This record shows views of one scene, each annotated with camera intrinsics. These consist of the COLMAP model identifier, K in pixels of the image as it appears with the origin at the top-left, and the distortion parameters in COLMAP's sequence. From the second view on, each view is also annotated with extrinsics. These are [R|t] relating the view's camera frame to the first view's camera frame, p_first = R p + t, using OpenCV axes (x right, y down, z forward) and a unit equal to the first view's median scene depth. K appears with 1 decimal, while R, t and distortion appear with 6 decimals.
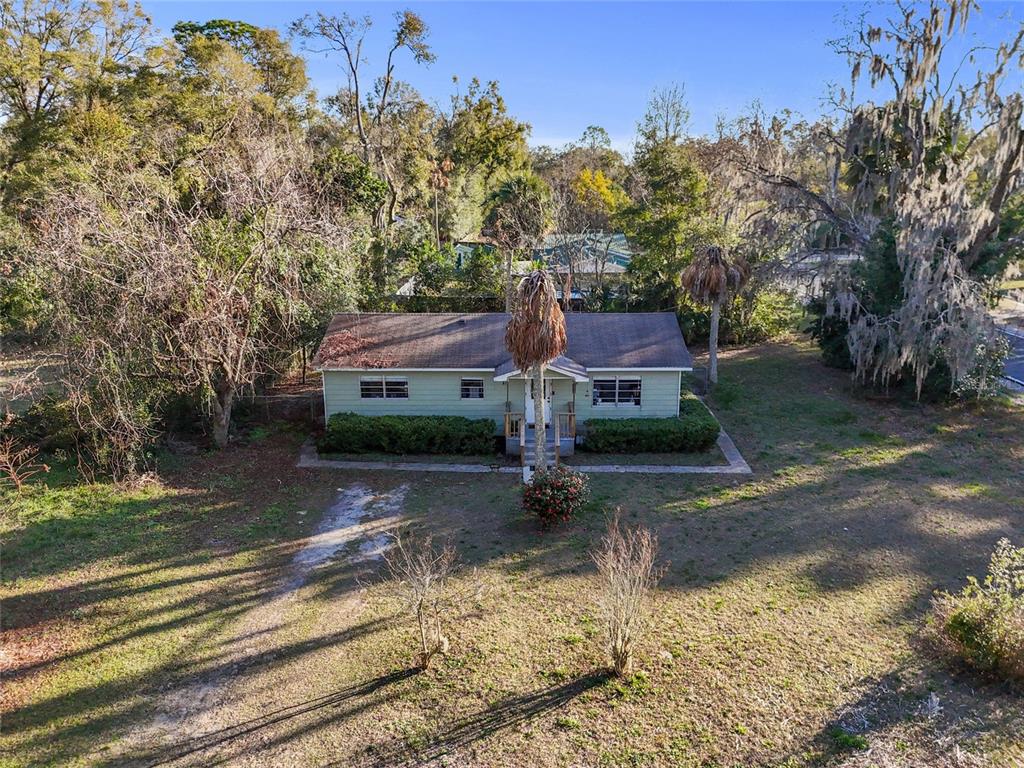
lens RADIAL K [[730.9, 0, 509.4], [0, 730.9, 384.8], [0, 0, 1]] dist [0.036941, -0.003074]
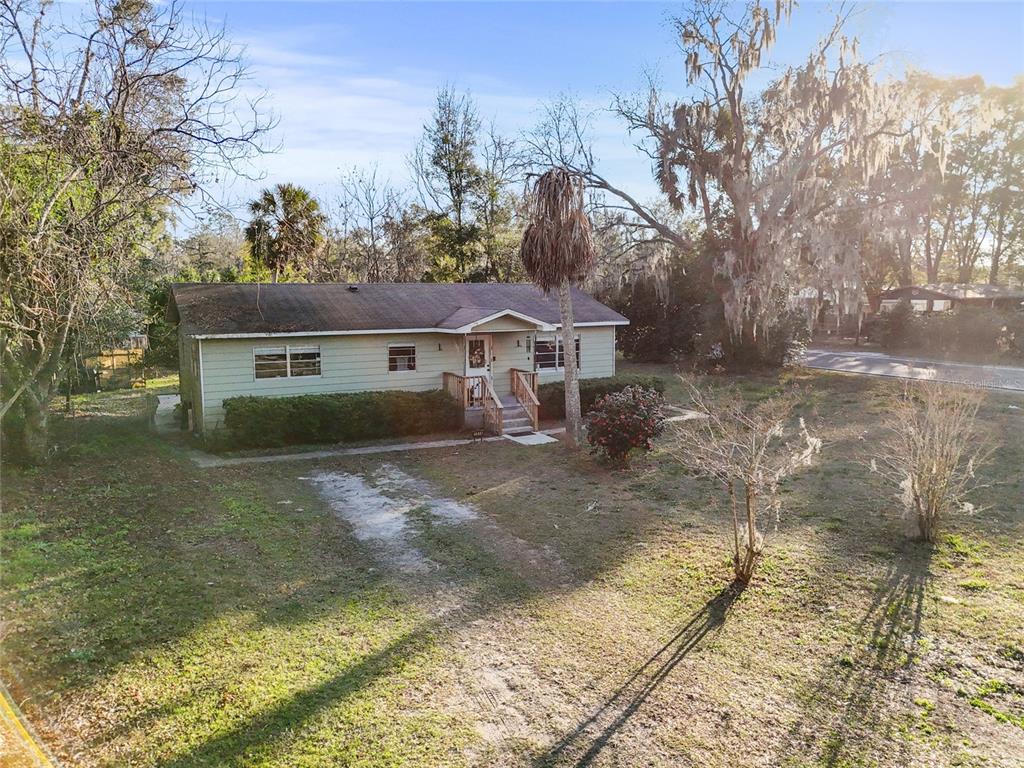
lens RADIAL K [[730.9, 0, 511.5], [0, 730.9, 387.1], [0, 0, 1]] dist [0.036941, -0.003074]
pose [[0.868915, -0.064973, 0.490678, -0.351692], [0.129047, 0.986798, -0.097856, 0.134101], [-0.477842, 0.148349, 0.865829, 0.265314]]
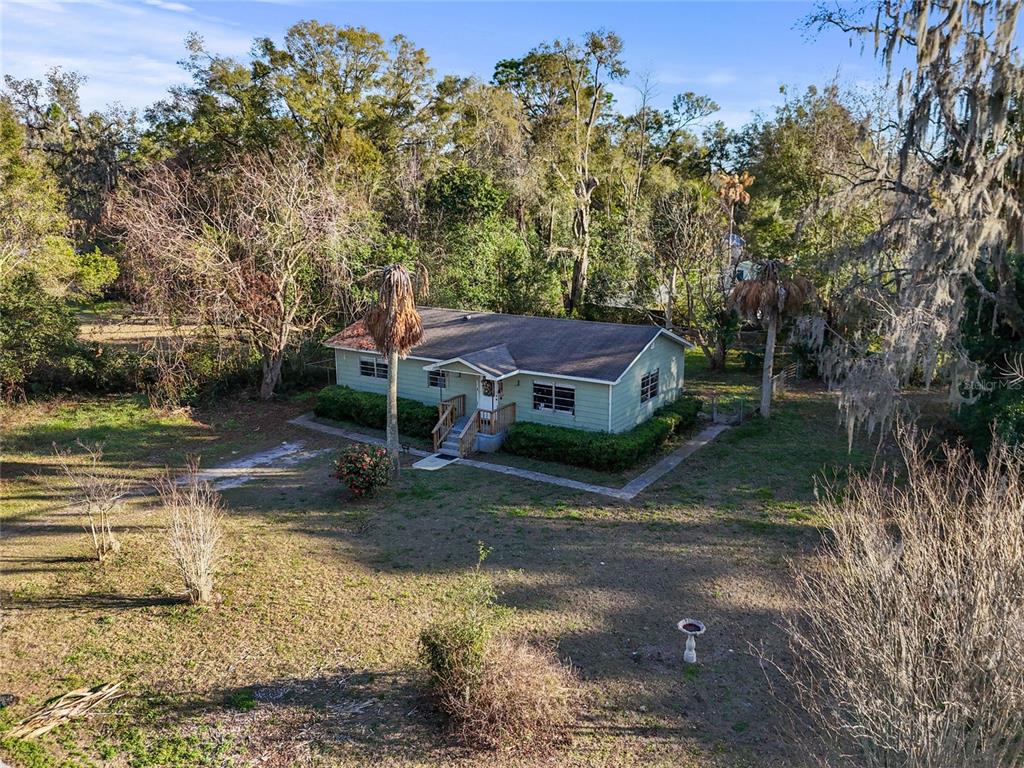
lens RADIAL K [[730.9, 0, 512.1], [0, 730.9, 380.7], [0, 0, 1]] dist [0.036941, -0.003074]
pose [[0.866800, 0.120771, -0.483811, 0.582819], [-0.135318, 0.990790, 0.004888, -0.011488], [0.479945, 0.061232, 0.875159, 0.114849]]
